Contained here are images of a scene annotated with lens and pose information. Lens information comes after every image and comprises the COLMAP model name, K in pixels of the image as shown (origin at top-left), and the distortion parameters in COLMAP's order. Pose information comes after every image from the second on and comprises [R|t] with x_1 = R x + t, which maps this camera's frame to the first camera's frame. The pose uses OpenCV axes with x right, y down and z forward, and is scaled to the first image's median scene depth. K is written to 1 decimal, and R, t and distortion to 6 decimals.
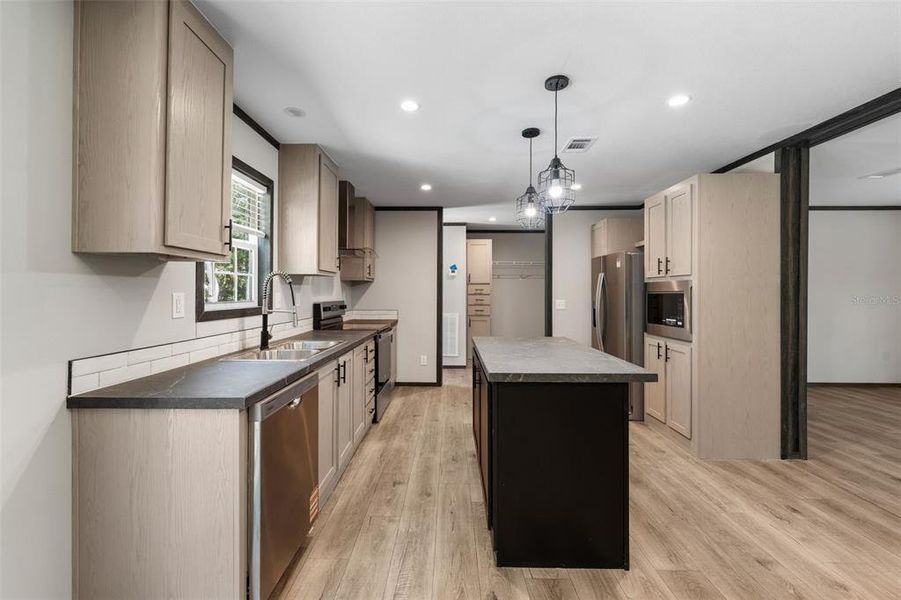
lens RADIAL K [[380.3, 0, 450.5], [0, 380.3, 300.0], [0, 0, 1]] dist [0.001237, 0.000045]
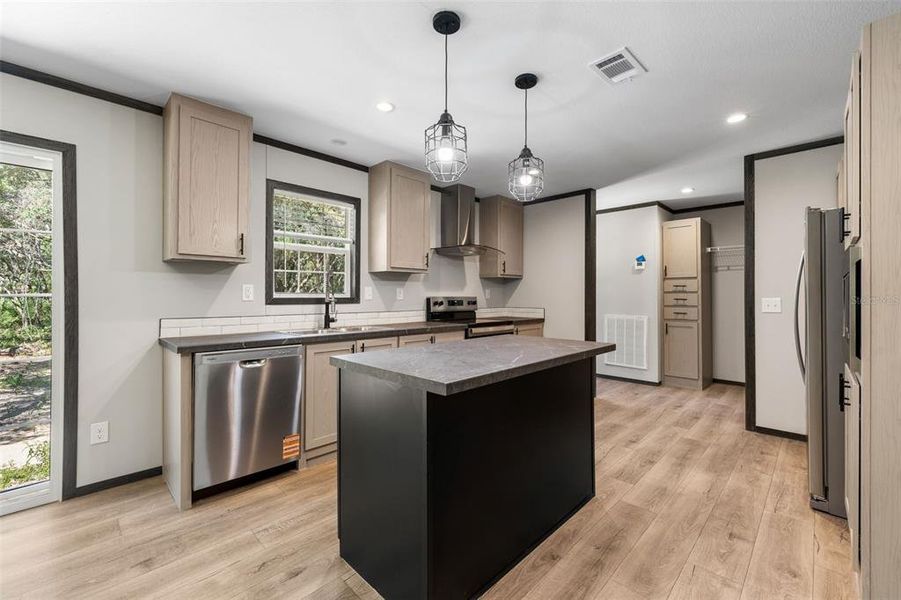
lens RADIAL K [[383.3, 0, 450.5], [0, 383.3, 300.0], [0, 0, 1]] dist [0.002158, 0.000035]
pose [[0.719102, 0.007238, -0.694867, 0.648371], [-0.014483, 0.999885, -0.004573, 0.025835], [0.694753, 0.013352, 0.719124, 0.303905]]
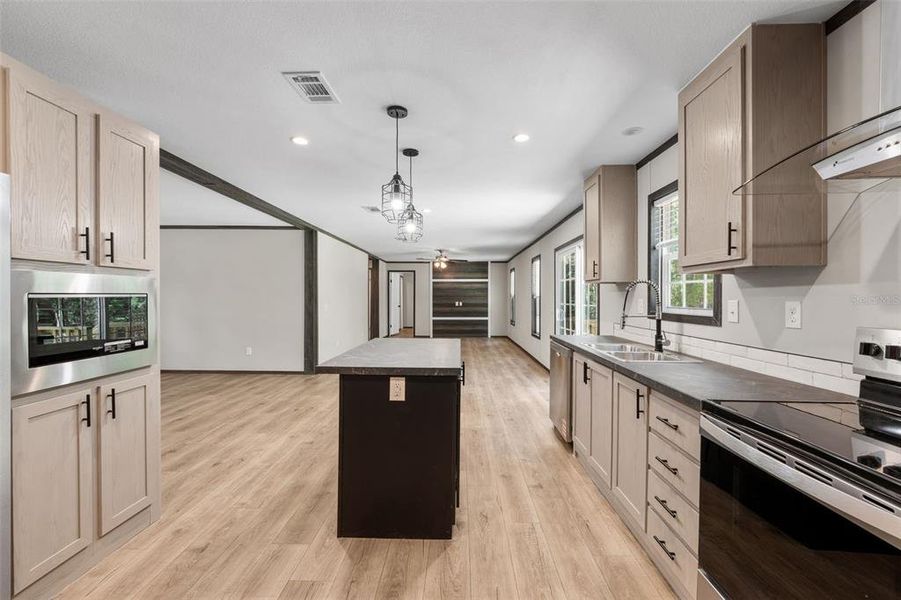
lens RADIAL K [[380.3, 0, 450.5], [0, 380.3, 300.0], [0, 0, 1]] dist [0.001237, 0.000045]
pose [[-0.999662, -0.008051, 0.024712, 0.066898], [-0.007340, 0.999560, 0.028725, -0.038445], [-0.024932, 0.028534, -0.999282, 1.837758]]
